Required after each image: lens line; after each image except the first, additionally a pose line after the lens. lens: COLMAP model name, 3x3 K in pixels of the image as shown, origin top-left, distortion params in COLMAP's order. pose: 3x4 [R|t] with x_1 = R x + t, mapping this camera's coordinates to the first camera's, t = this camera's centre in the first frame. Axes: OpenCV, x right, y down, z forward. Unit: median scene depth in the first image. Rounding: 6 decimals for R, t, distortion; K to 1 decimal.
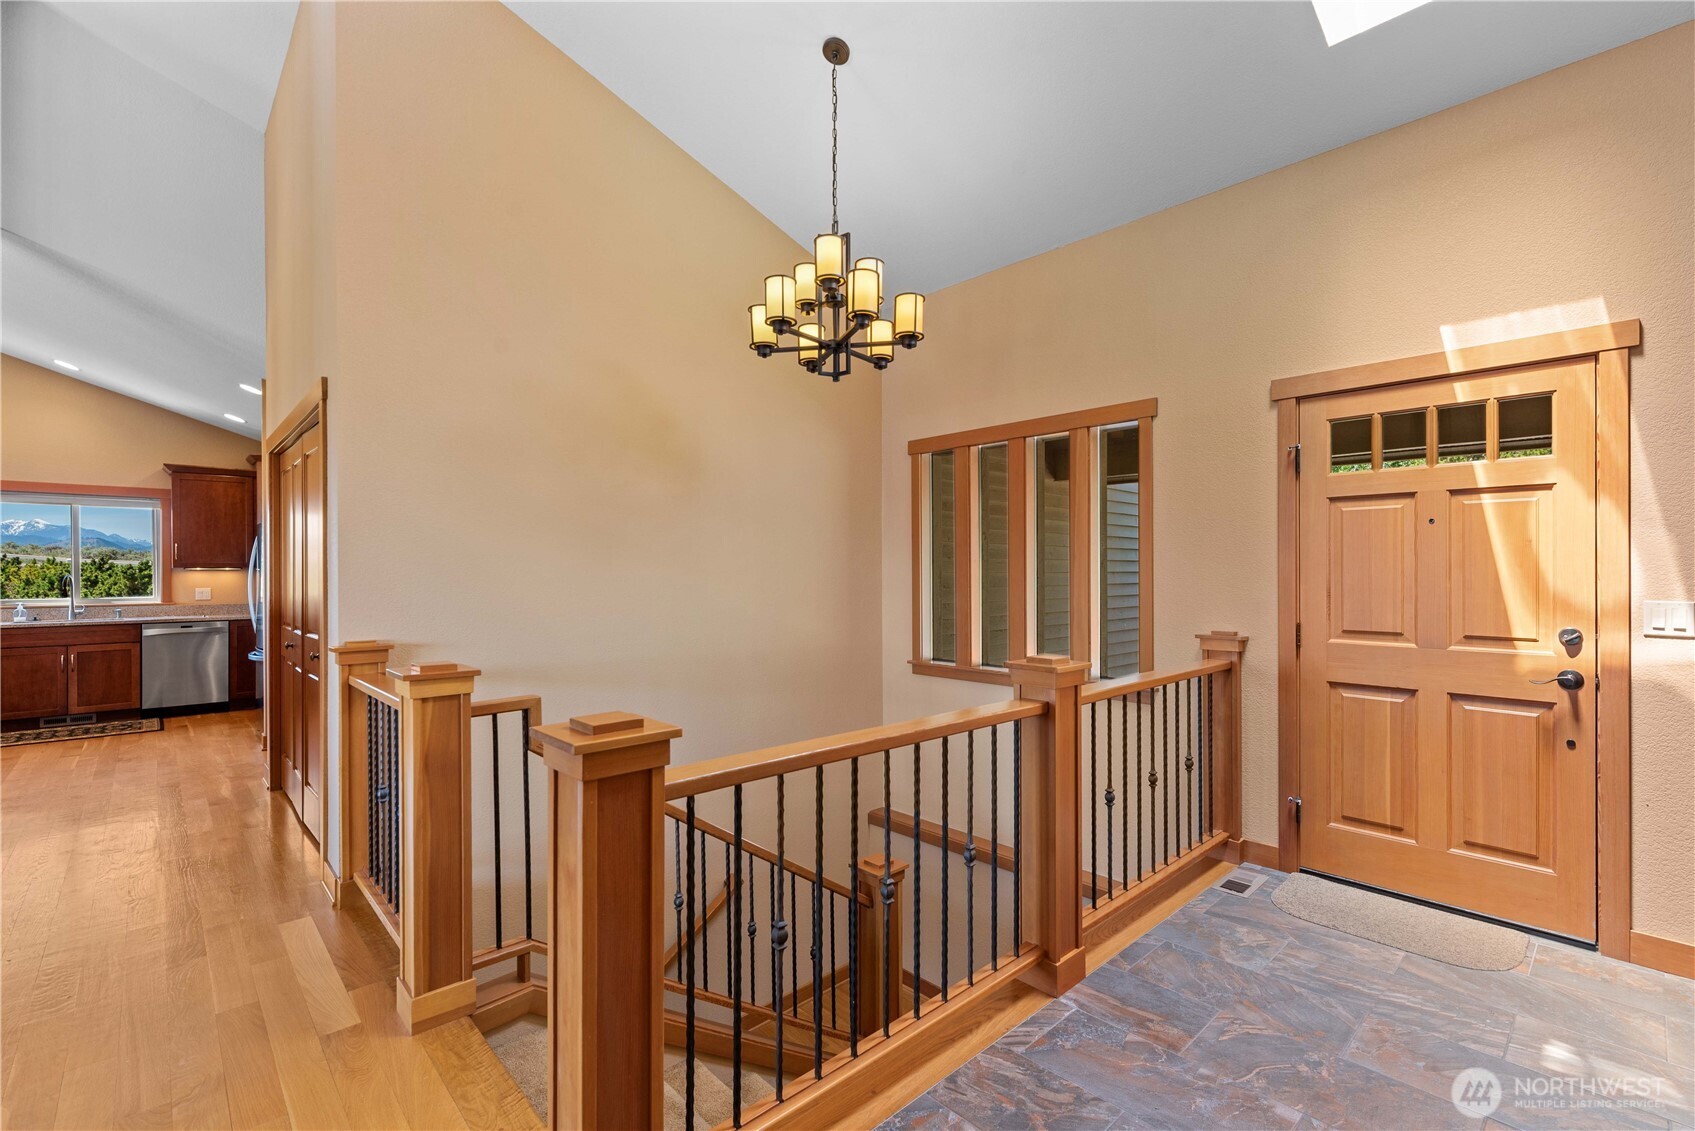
lens RADIAL K [[738.8, 0, 844.8], [0, 738.8, 569.2], [0, 0, 1]] dist [0.000401, -0.001086]
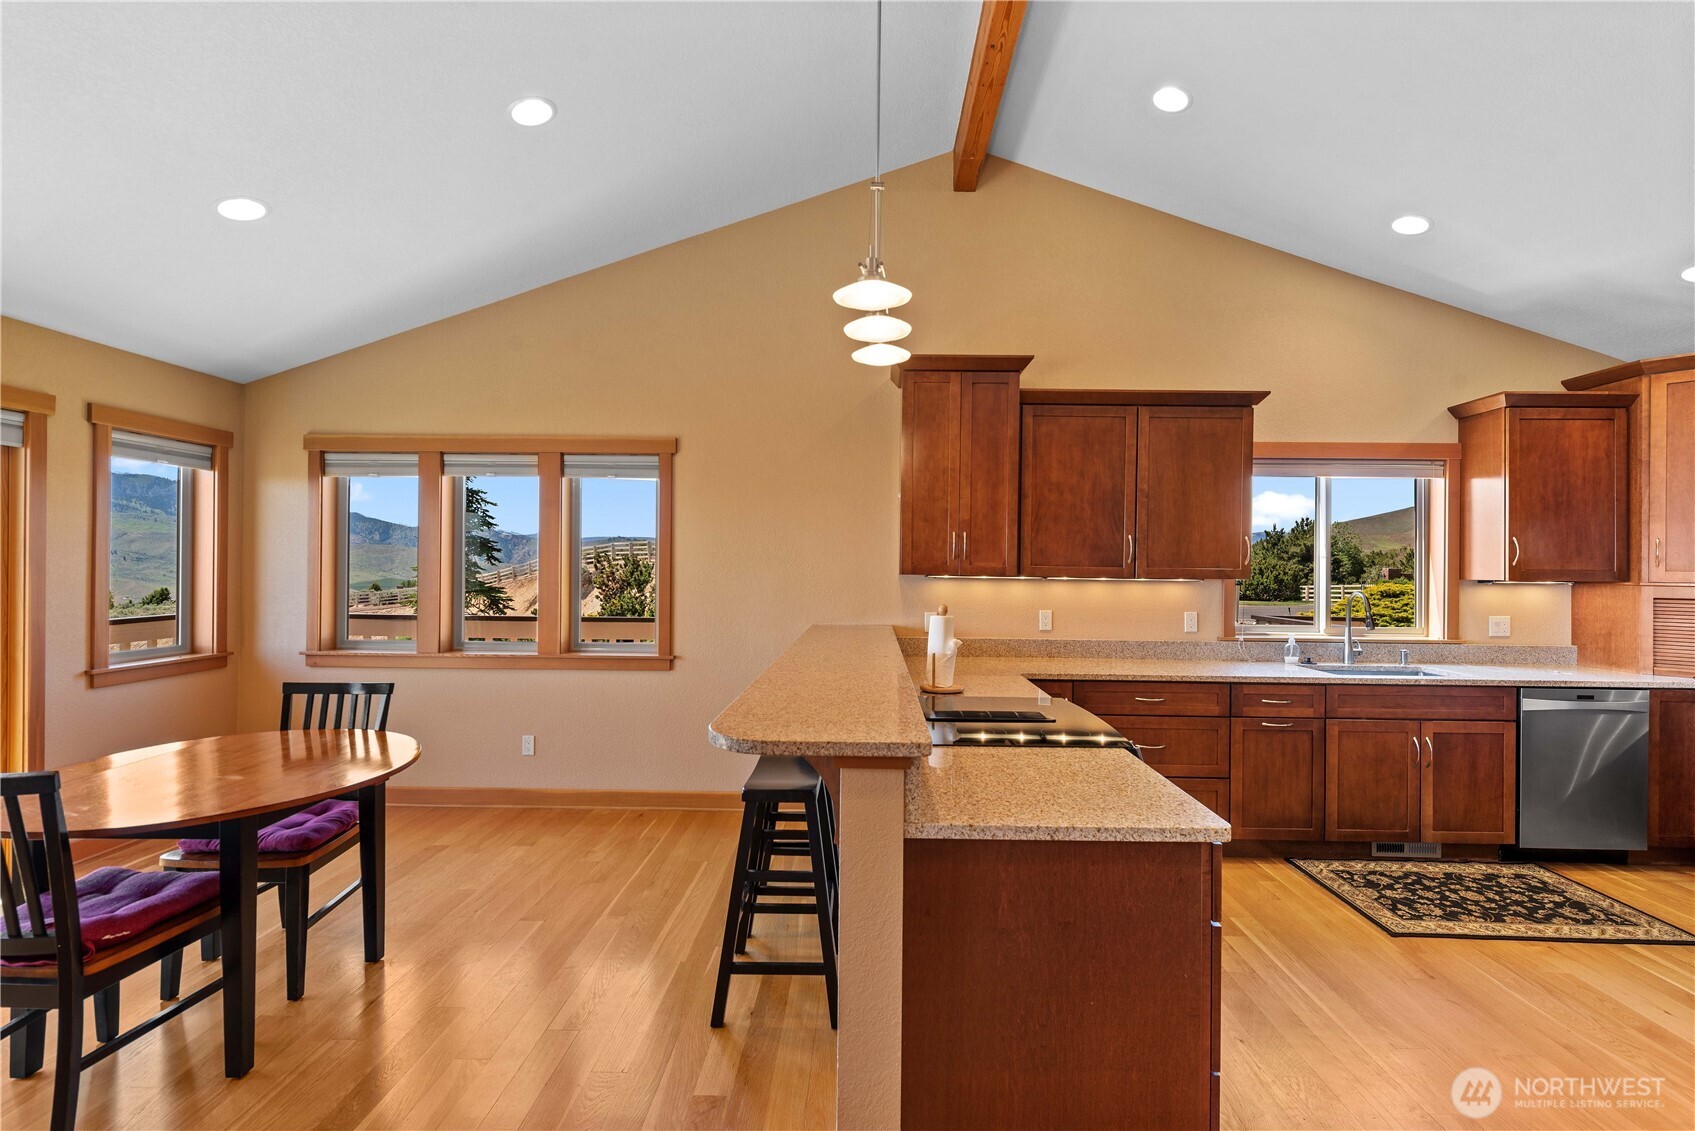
lens RADIAL K [[738.8, 0, 857.5], [0, 738.8, 564.6], [0, 0, 1]] dist [0.000401, -0.001086]
pose [[0.712183, 0.007610, -0.701952, -0.860512], [-0.009432, 0.999955, 0.001272, -0.010131], [0.701930, 0.005715, 0.712223, 0.265360]]
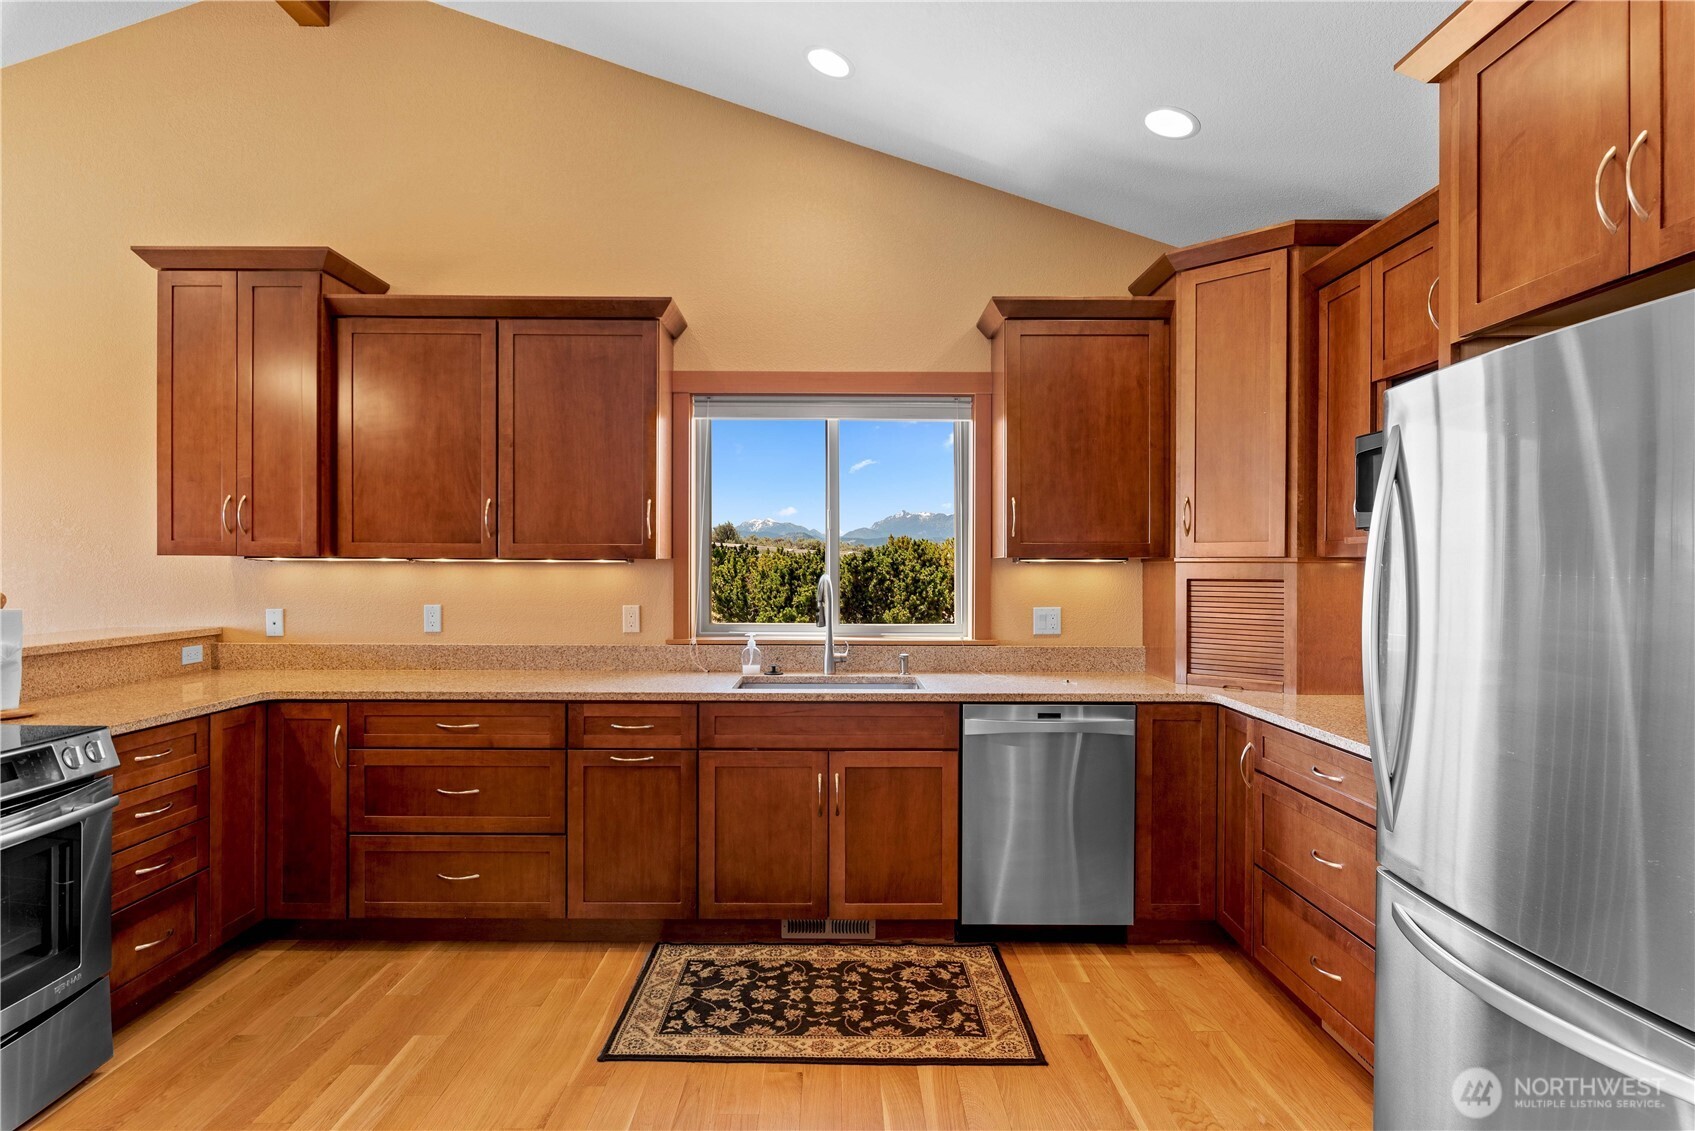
lens RADIAL K [[919.5, 0, 838.6], [0, 919.5, 569.6], [0, 0, 1]] dist [-0.003394, 0.000125]
pose [[0.728552, 0.008397, -0.684940, -0.627988], [-0.001317, 0.999940, 0.010857, -0.000790], [0.684990, -0.007008, 0.728519, 0.567863]]
